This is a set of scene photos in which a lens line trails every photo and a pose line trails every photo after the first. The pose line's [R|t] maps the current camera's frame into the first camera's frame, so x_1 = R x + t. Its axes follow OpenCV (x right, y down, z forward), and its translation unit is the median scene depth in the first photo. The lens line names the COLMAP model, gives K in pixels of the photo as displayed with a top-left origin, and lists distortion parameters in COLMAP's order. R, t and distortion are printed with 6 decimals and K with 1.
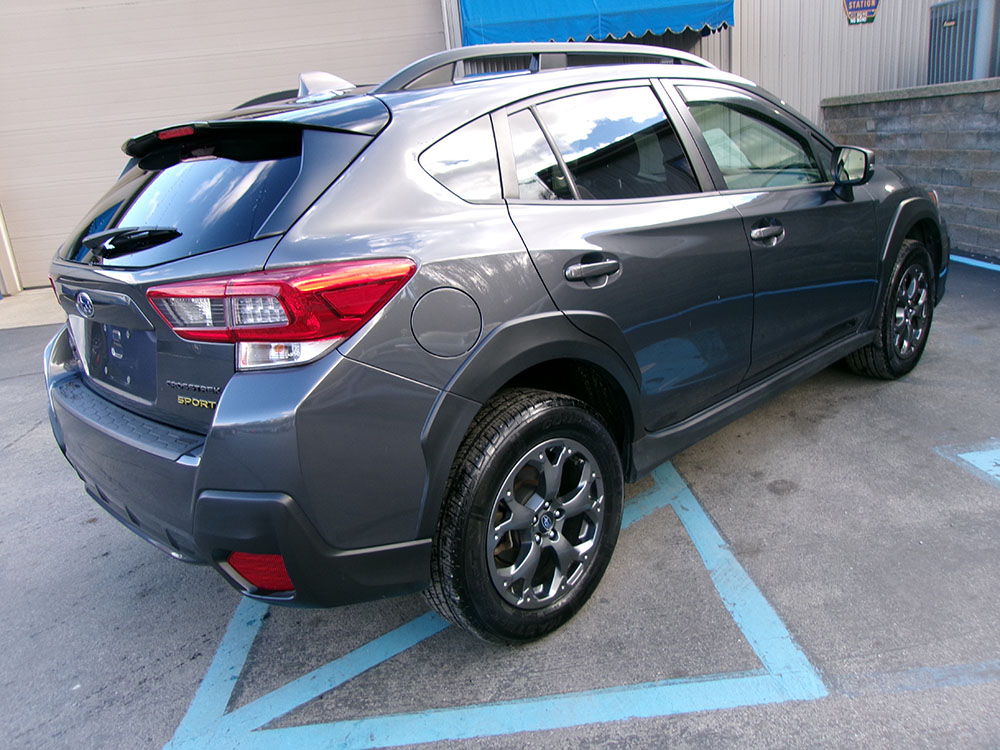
lens RADIAL K [[770.6, 0, 495.1], [0, 770.6, 377.3], [0, 0, 1]] dist [-0.029627, 0.049368]
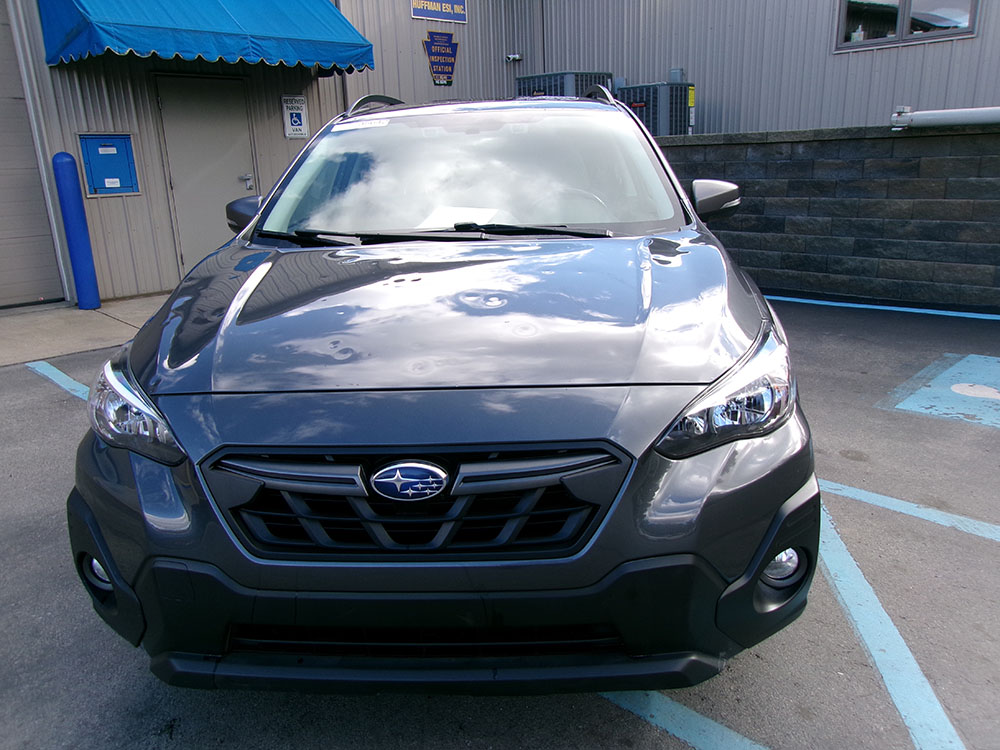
lens RADIAL K [[770.6, 0, 495.1], [0, 770.6, 377.3], [0, 0, 1]] dist [-0.029627, 0.049368]
pose [[0.744412, -0.117990, 0.657213, -1.018433], [0.166440, 0.985985, -0.011508, -0.063888], [-0.646644, 0.117953, 0.753617, 0.635499]]
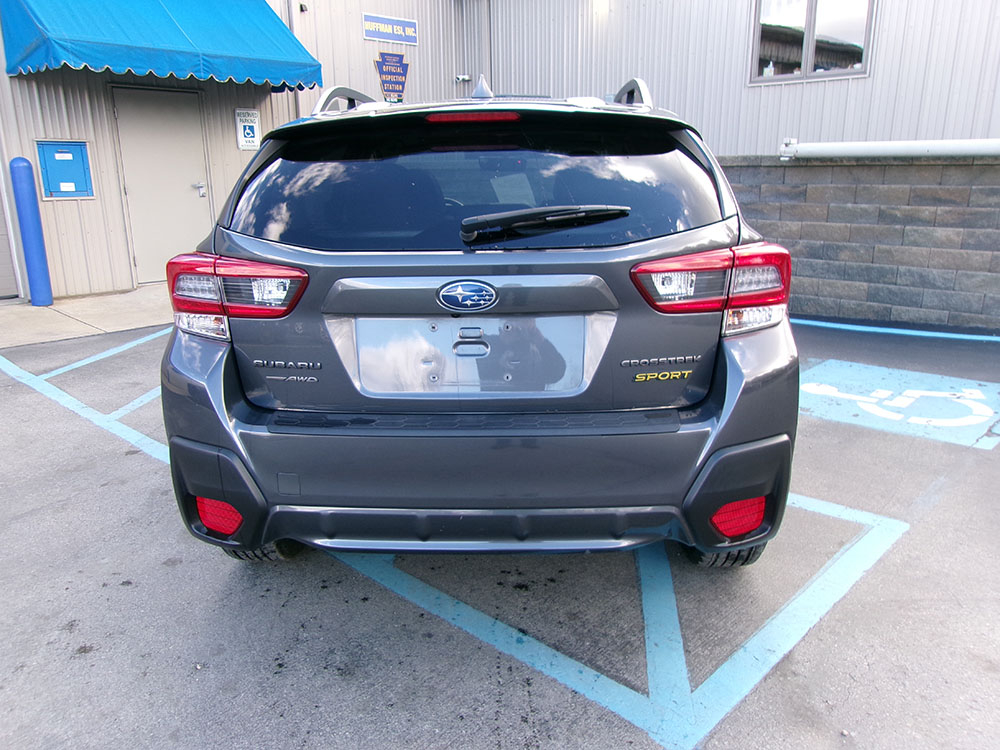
lens RADIAL K [[774.0, 0, 496.0], [0, 774.0, 374.2], [0, 0, 1]] dist [-0.019994, 0.036140]
pose [[0.722667, -0.091519, 0.685111, -1.050185], [0.149415, 0.988444, -0.025566, 0.020095], [-0.674854, 0.120842, 0.727990, 0.324671]]
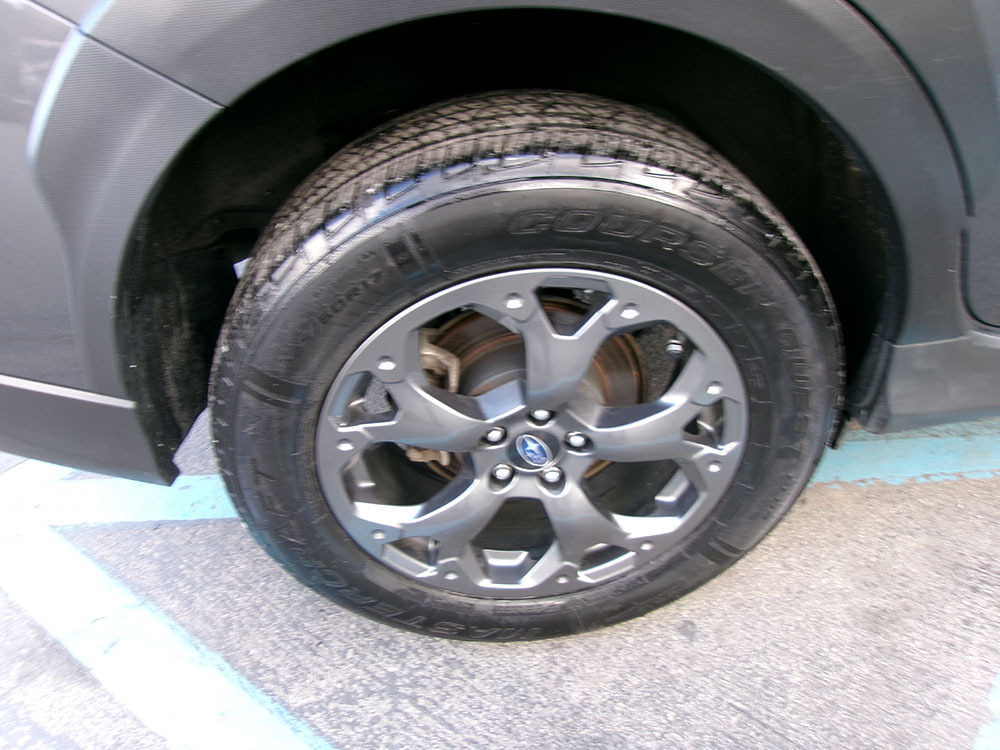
lens RADIAL K [[774.0, 0, 496.0], [0, 774.0, 374.2], [0, 0, 1]] dist [-0.019994, 0.036140]
pose [[0.777103, 0.410439, -0.477127, 0.225120], [-0.187728, 0.874751, 0.446732, -0.026374], [0.600723, -0.257586, 0.756823, 0.670392]]
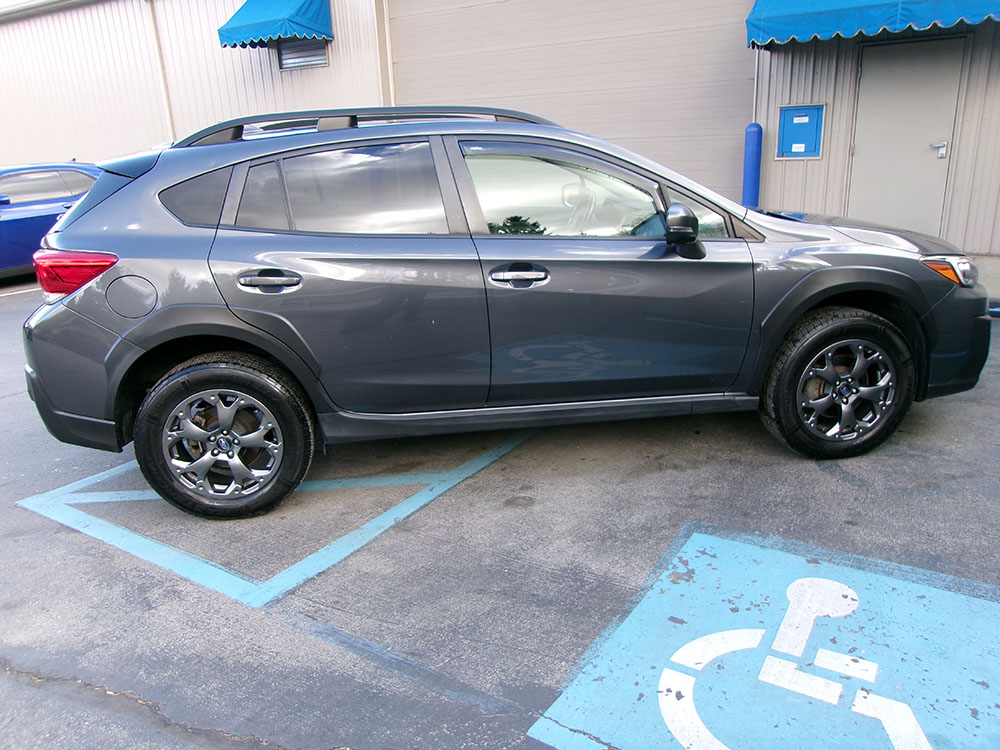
lens RADIAL K [[774.0, 0, 496.0], [0, 774.0, 374.2], [0, 0, 1]] dist [-0.019994, 0.036140]
pose [[0.803499, 0.232688, -0.547947, 1.238114], [-0.207696, 0.972182, 0.108280, -0.206203], [0.557899, 0.026803, 0.829476, 0.055694]]
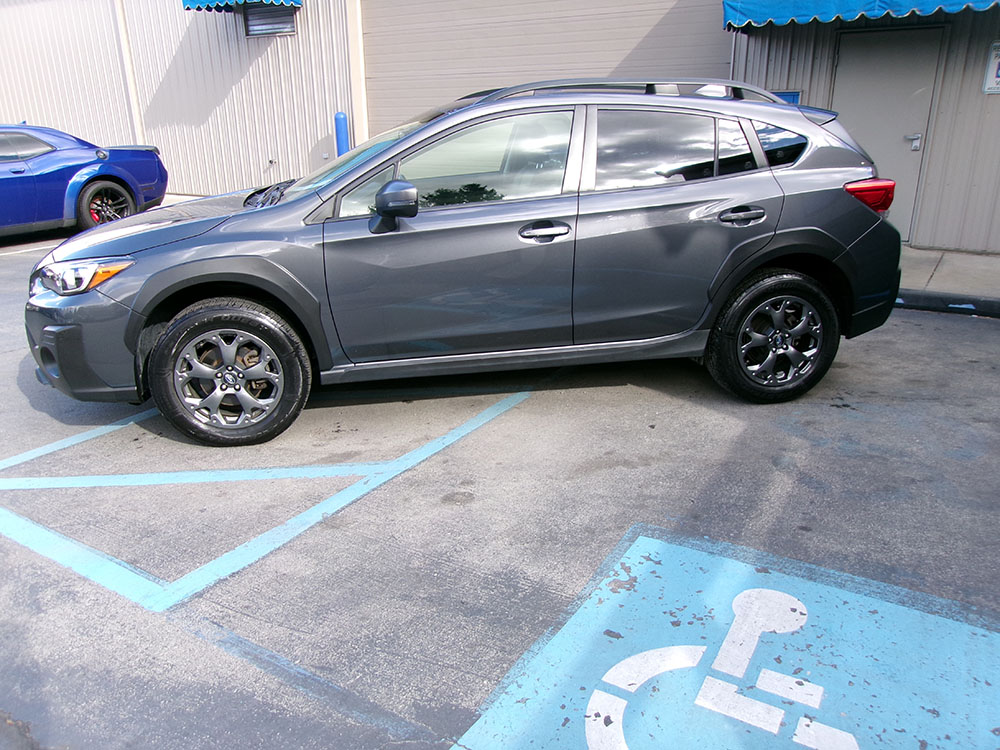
lens RADIAL K [[774.0, 0, 496.0], [0, 774.0, 374.2], [0, 0, 1]] dist [-0.019994, 0.036140]
pose [[0.814874, 0.264862, -0.515586, 1.232405], [-0.235301, 0.964062, 0.123360, -0.219864], [0.529730, 0.020795, 0.847911, 0.170901]]
